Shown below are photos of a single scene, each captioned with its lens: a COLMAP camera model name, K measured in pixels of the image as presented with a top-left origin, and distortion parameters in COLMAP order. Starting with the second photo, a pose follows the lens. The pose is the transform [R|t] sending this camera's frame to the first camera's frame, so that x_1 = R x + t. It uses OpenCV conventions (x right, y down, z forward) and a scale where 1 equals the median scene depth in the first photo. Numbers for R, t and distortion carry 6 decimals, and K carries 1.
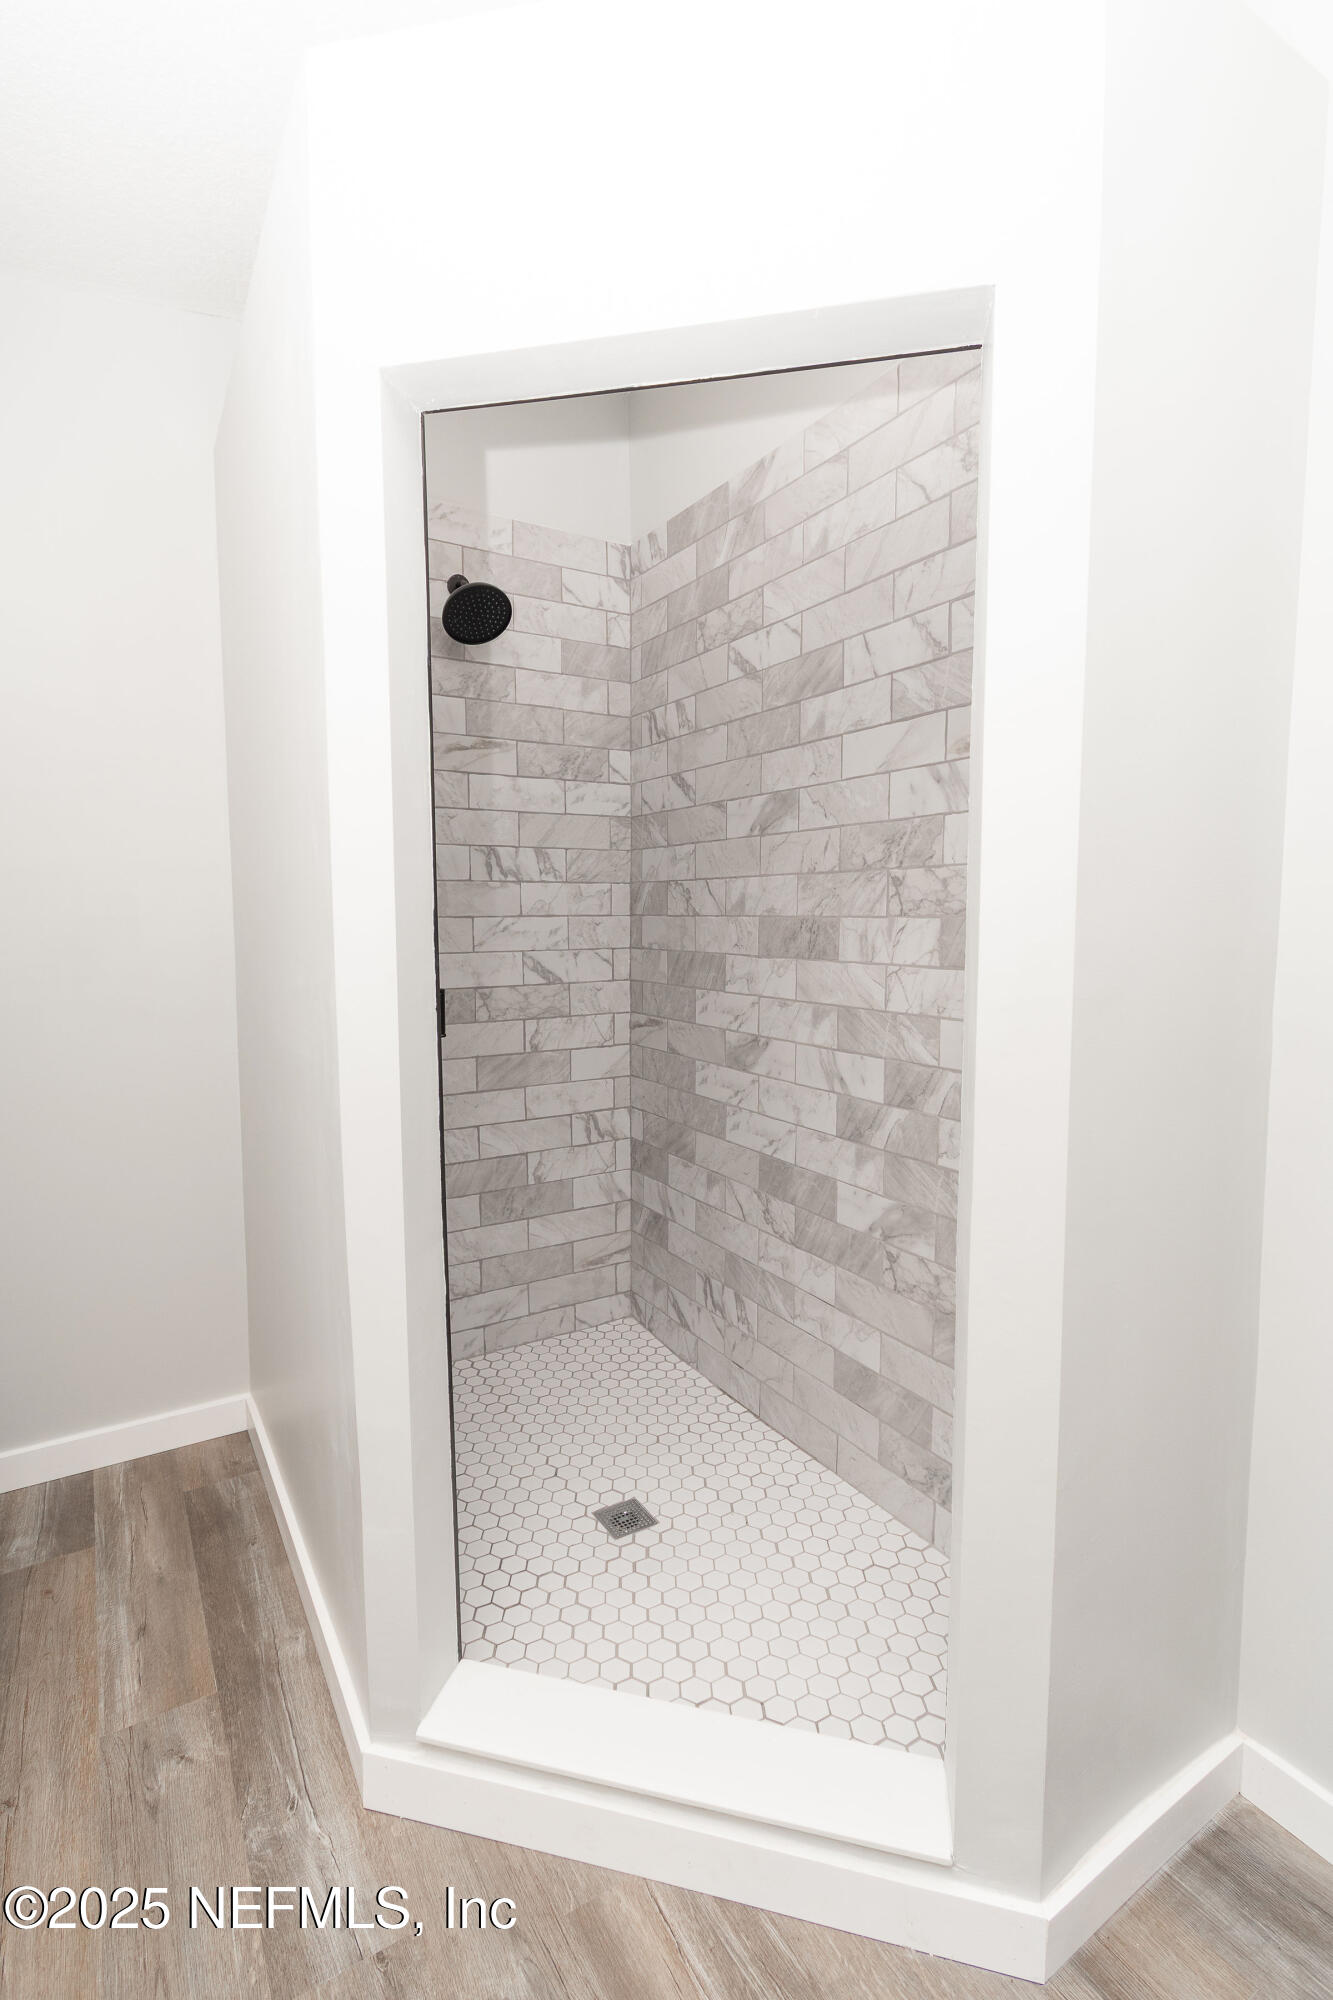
lens RADIAL K [[941.1, 0, 669.6], [0, 941.1, 1001.7], [0, 0, 1]] dist [-0.001929, -0.001647]
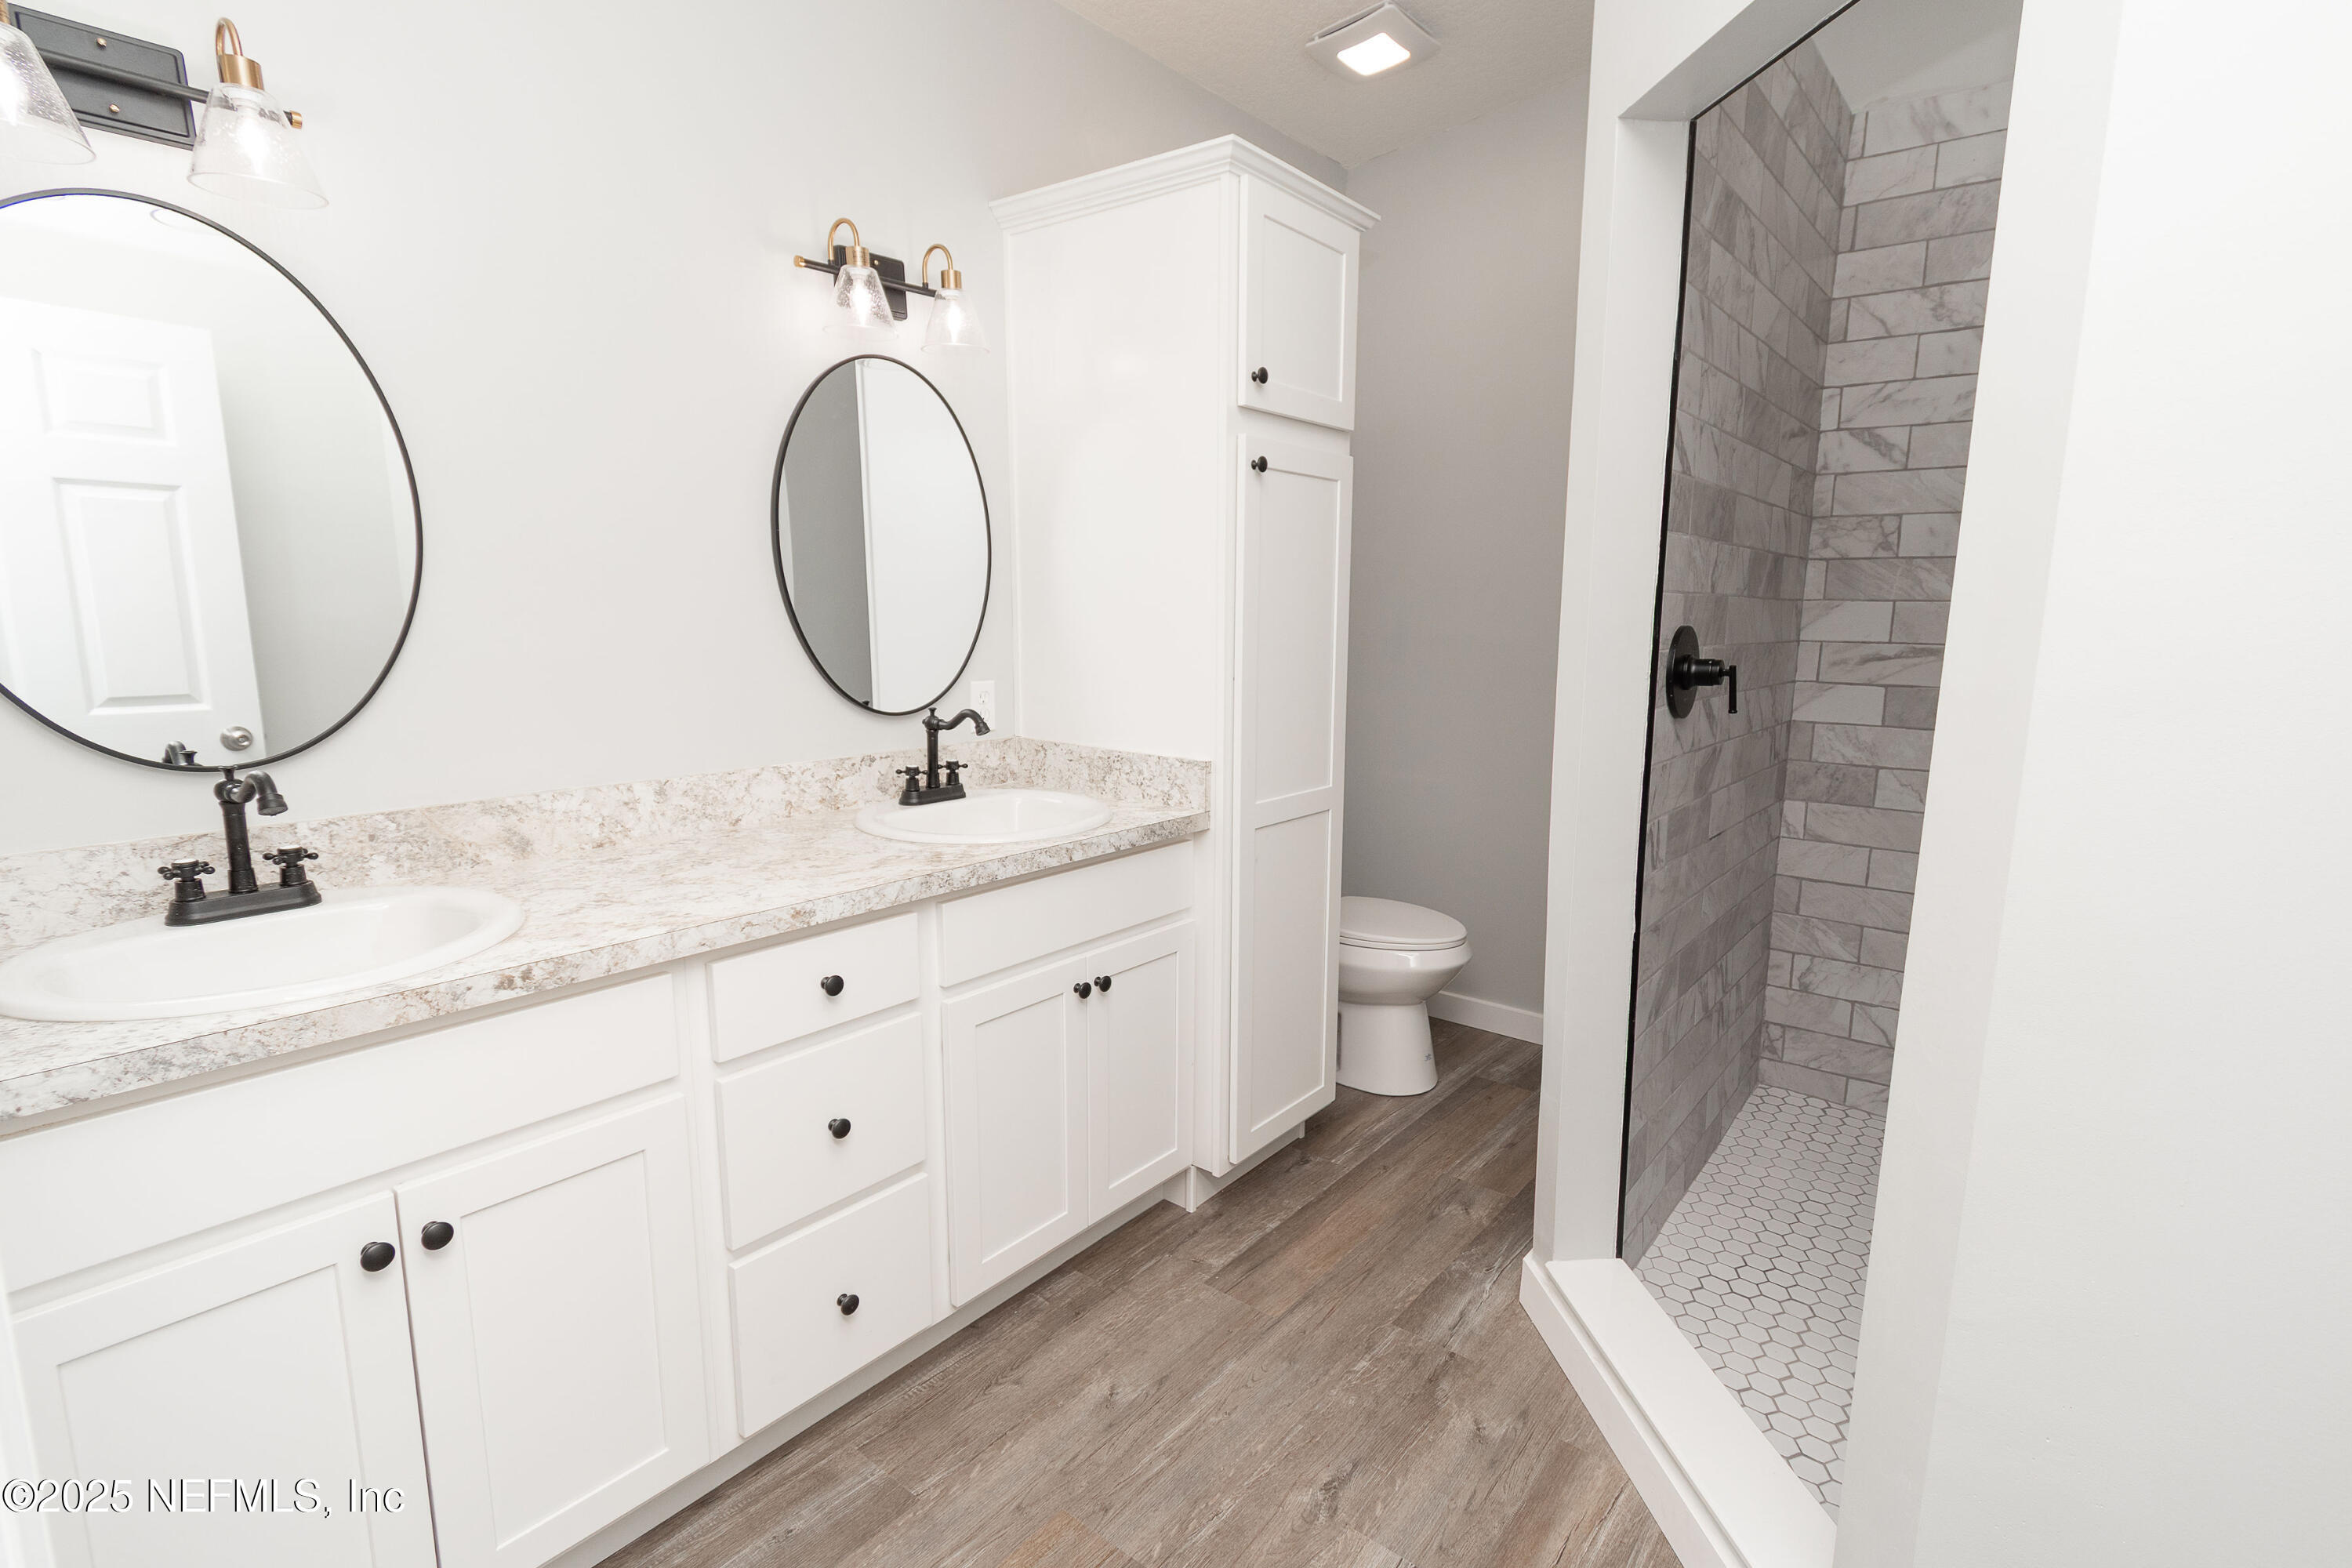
lens RADIAL K [[1106.8, 0, 1184.6], [0, 1106.8, 780.7], [0, 0, 1]] dist [-0.001929, -0.001647]
pose [[0.326123, 0.155505, -0.932450, 0.829531], [-0.087060, 0.987126, 0.134174, 0.002446], [0.941310, 0.037422, 0.335462, 0.045853]]
